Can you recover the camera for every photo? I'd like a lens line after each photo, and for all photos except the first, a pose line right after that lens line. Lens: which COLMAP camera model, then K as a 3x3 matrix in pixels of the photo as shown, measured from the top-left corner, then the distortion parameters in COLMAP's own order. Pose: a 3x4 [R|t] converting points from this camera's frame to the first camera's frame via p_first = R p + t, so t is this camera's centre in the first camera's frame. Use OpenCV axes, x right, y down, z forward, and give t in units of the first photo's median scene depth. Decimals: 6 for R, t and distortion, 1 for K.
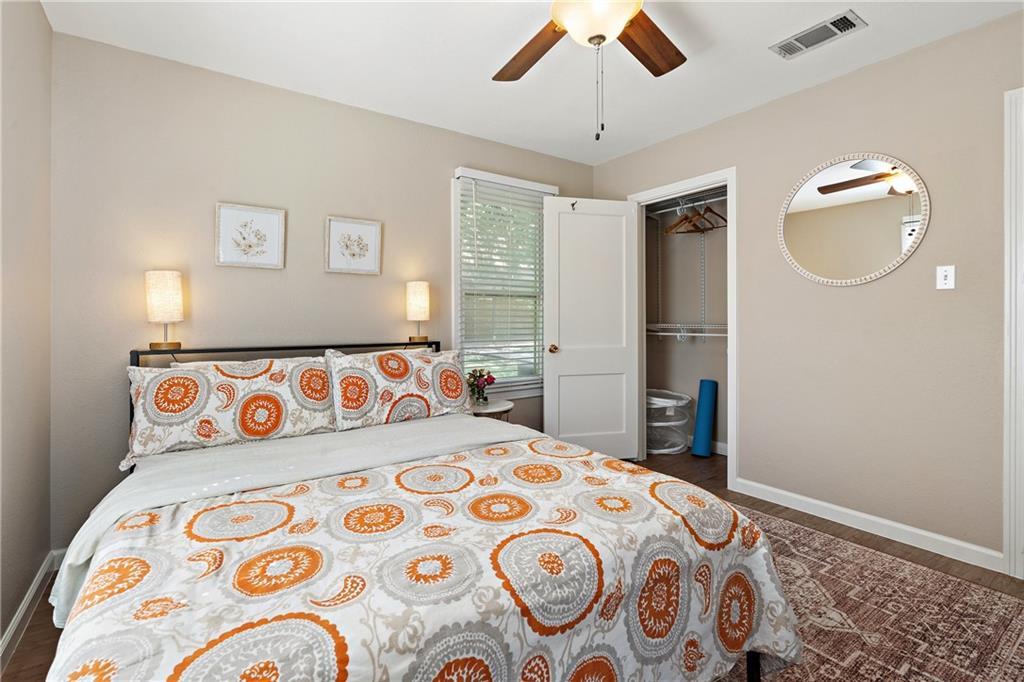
lens RADIAL K [[478.8, 0, 511.9], [0, 478.8, 319.5], [0, 0, 1]] dist [0.001002, 0.000091]
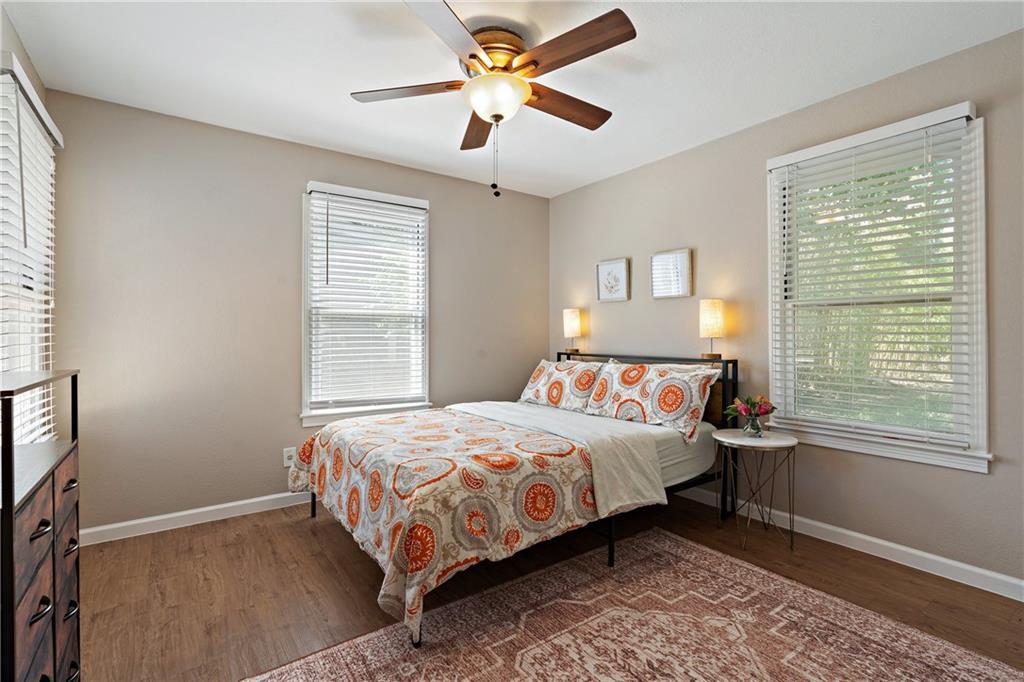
lens RADIAL K [[474.6, 0, 512.0], [0, 474.6, 341.0], [0, 0, 1]] dist [-0.001011, 0.000088]
pose [[0.018594, 0.011892, -0.999756, 0.980257], [-0.002821, 0.999926, 0.011842, -0.002672], [0.999823, 0.002600, 0.018626, 0.692611]]
